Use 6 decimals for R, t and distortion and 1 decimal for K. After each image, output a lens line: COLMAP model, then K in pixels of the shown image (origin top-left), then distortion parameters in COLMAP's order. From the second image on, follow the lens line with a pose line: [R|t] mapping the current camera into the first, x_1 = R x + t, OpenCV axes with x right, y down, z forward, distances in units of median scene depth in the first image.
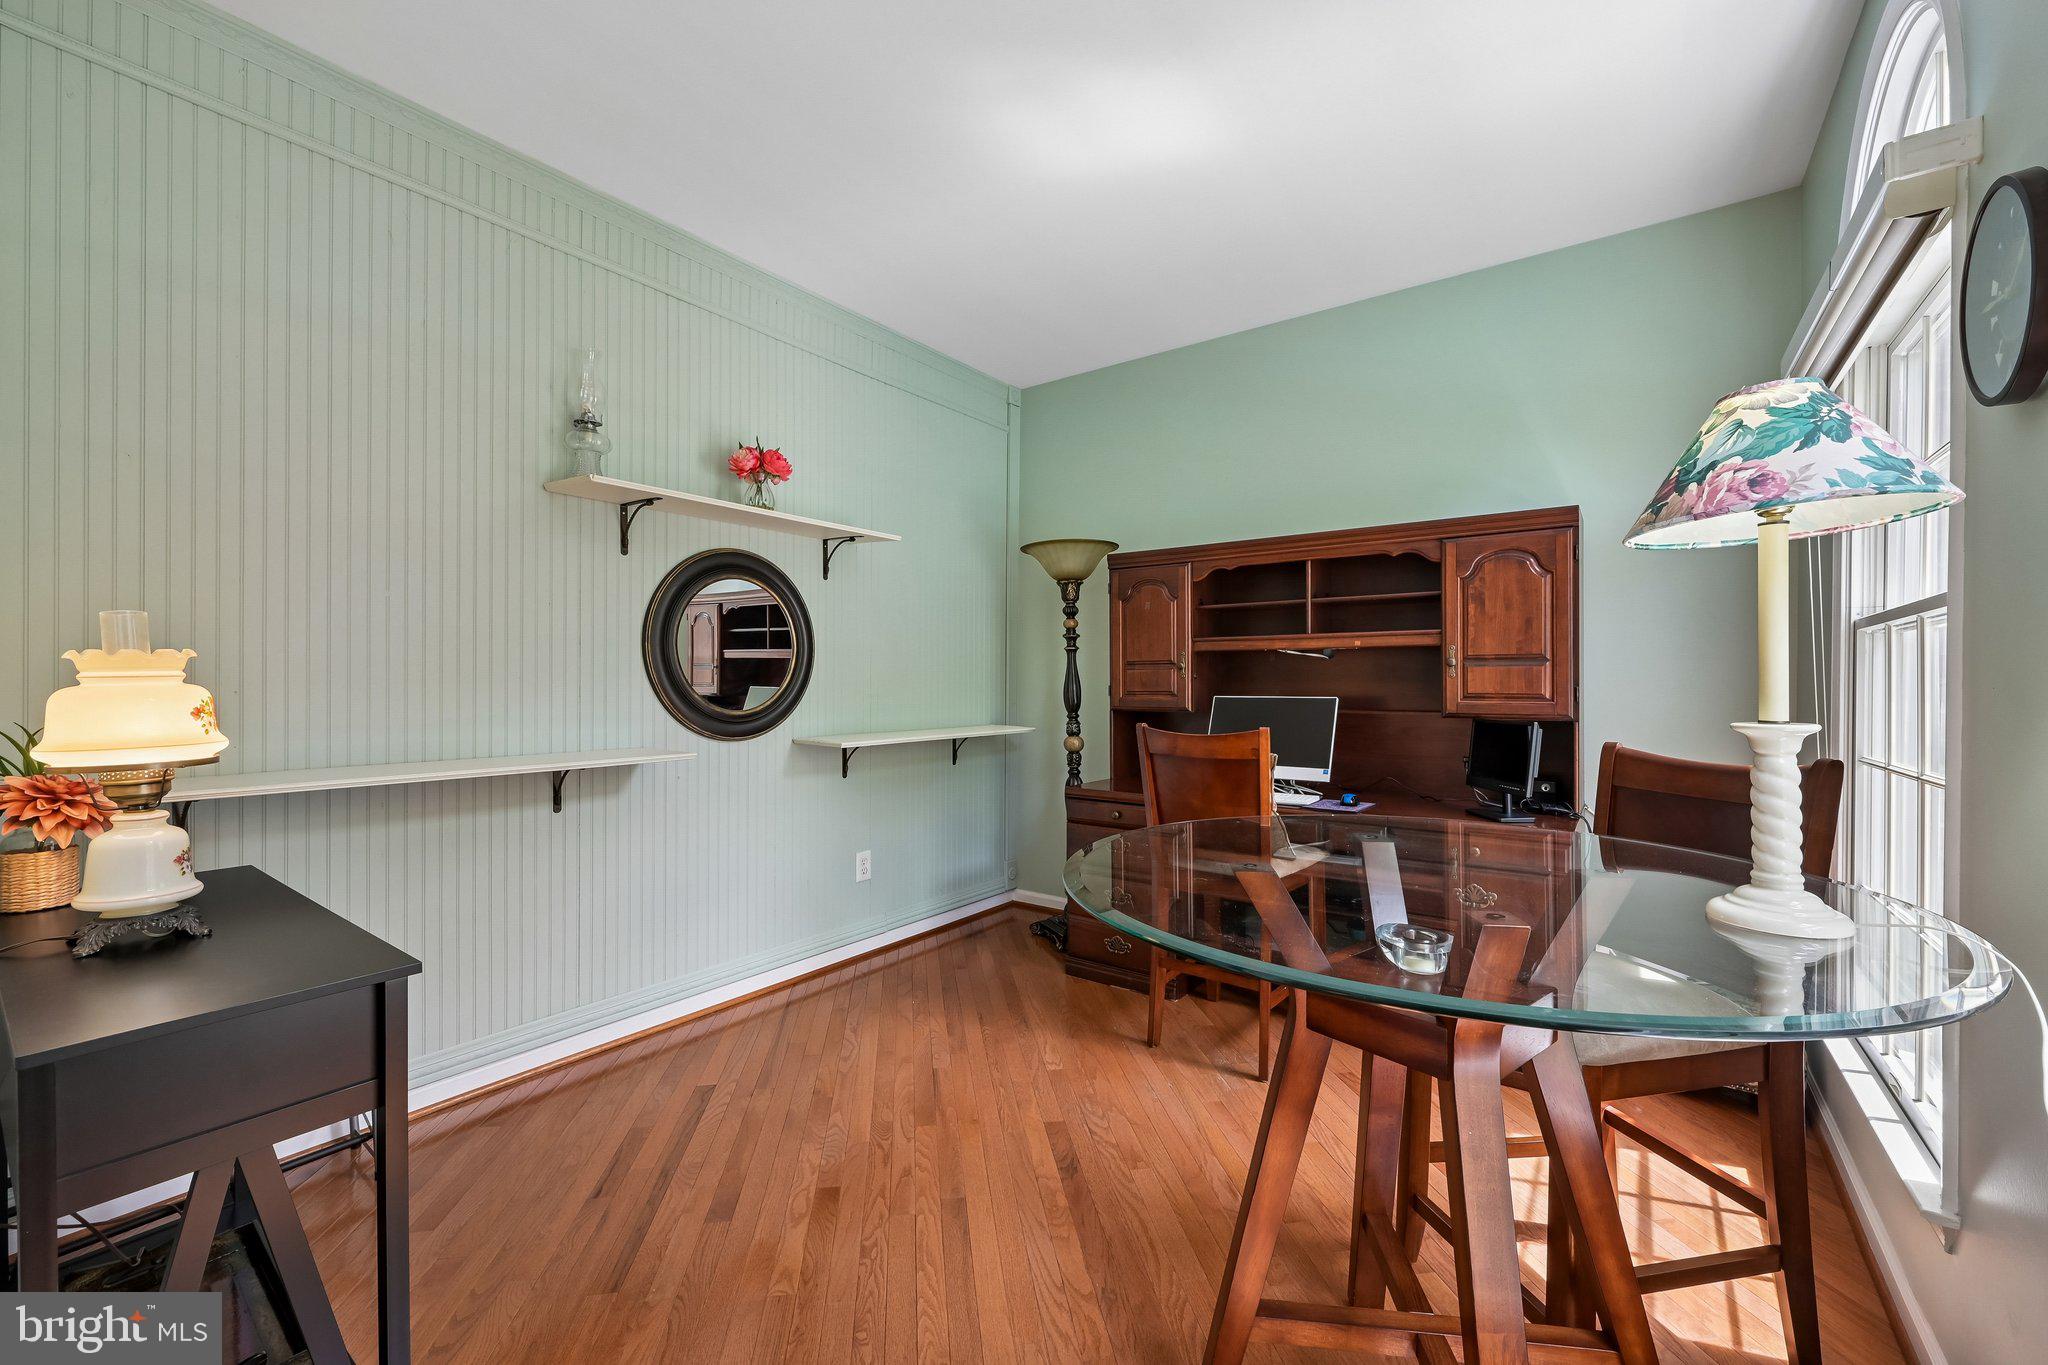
lens RADIAL K [[827.0, 0, 1025.7], [0, 827.0, 689.0], [0, 0, 1]] dist [-0.000188, -0.000138]
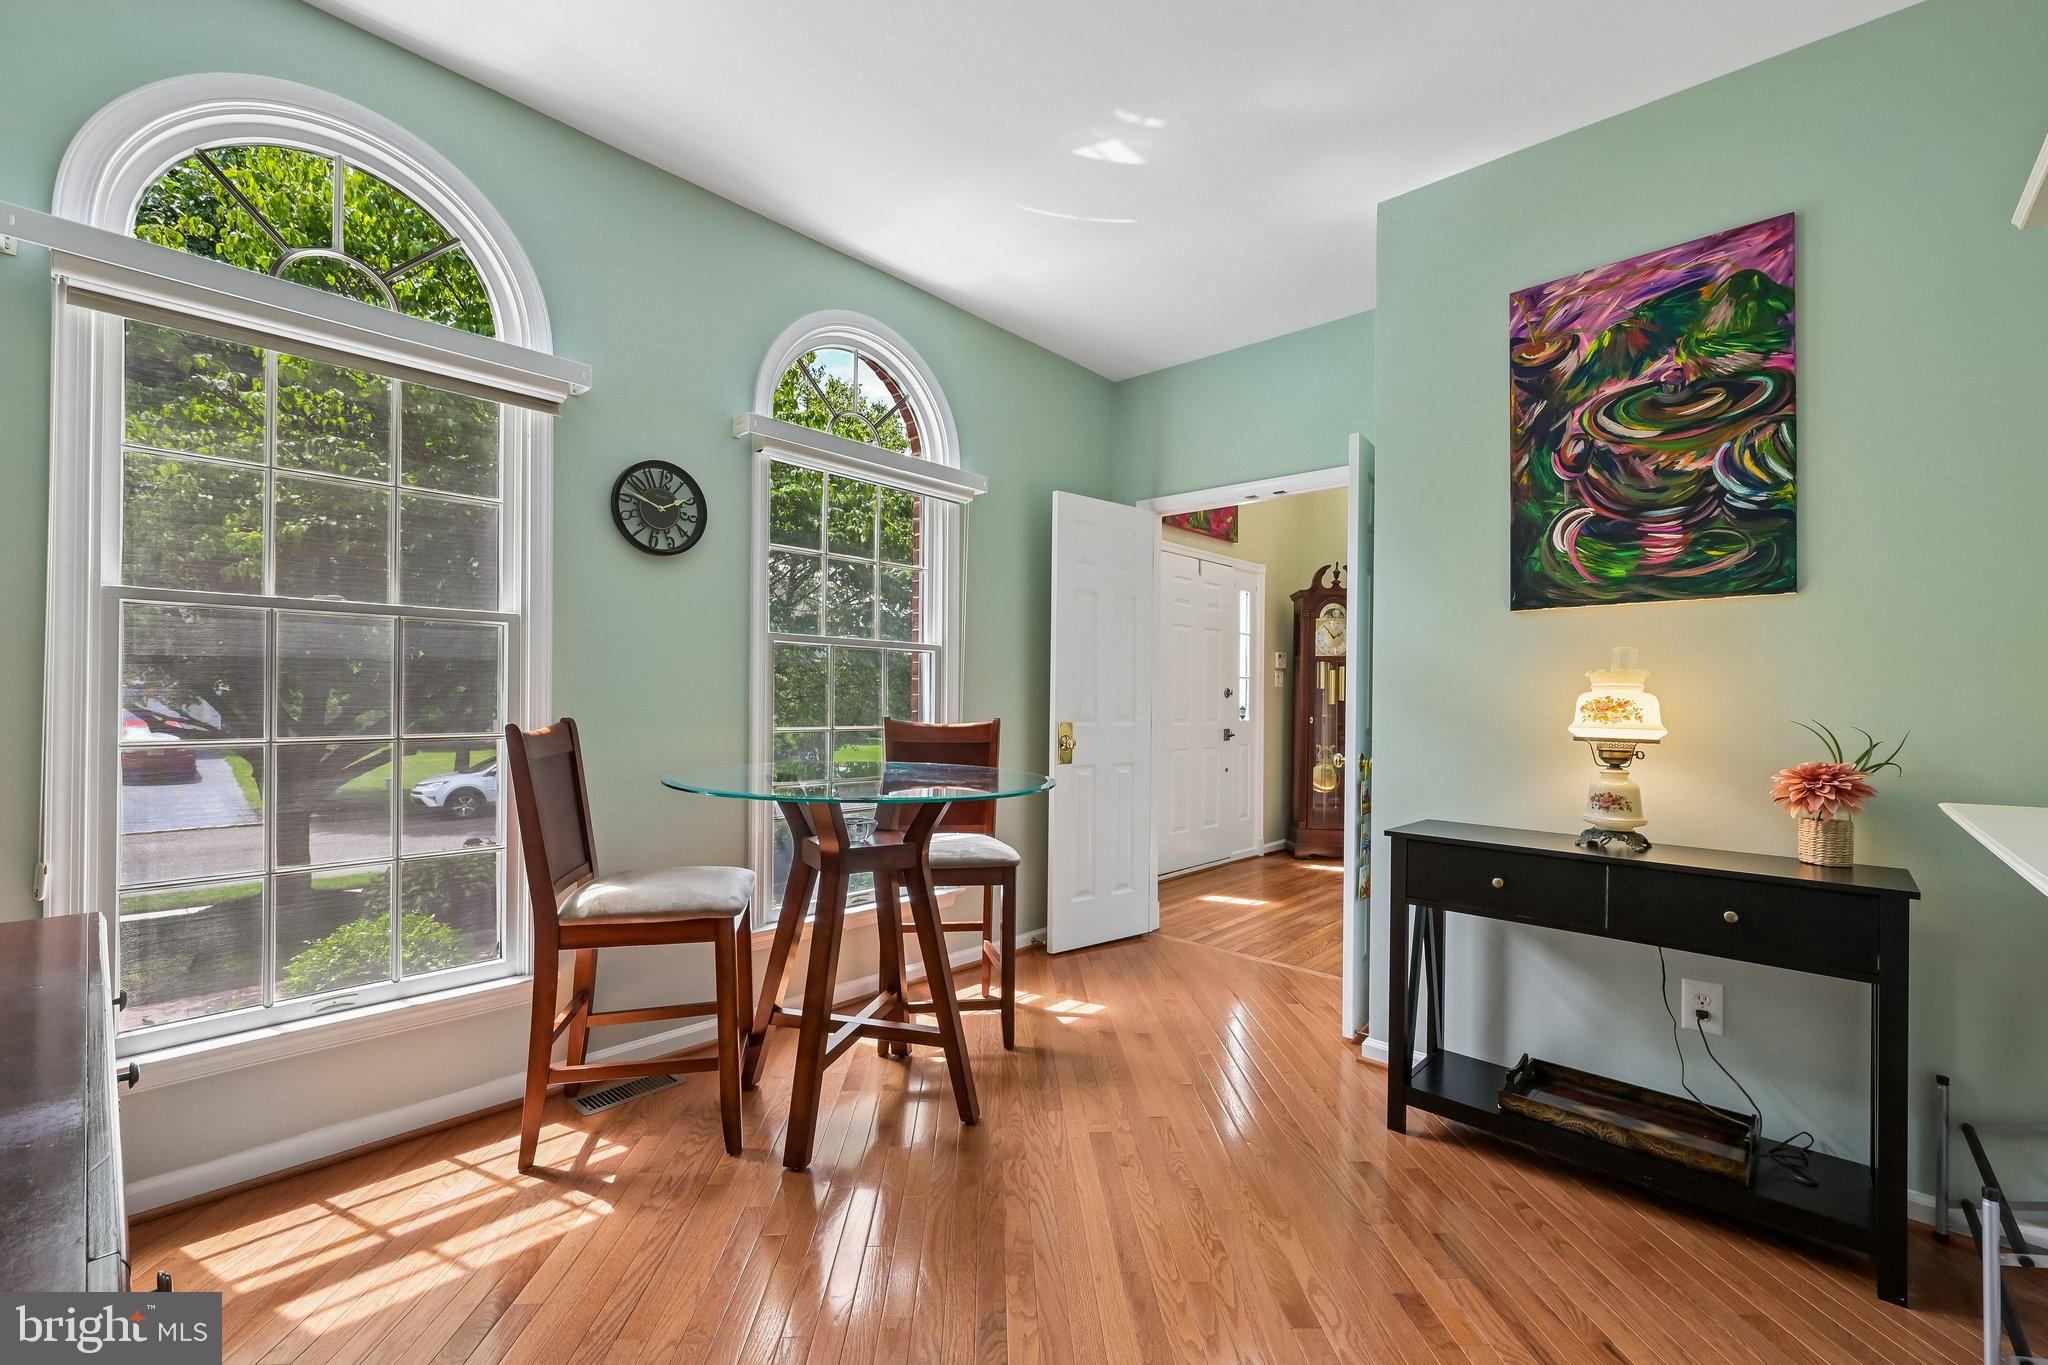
lens RADIAL K [[827.0, 0, 1025.7], [0, 827.0, 689.0], [0, 0, 1]] dist [-0.000188, -0.000138]
pose [[-0.996030, -0.013039, 0.088062, -0.037457], [-0.012969, 0.999915, 0.001364, 0.007065], [-0.088072, 0.000216, -0.996114, 1.838953]]
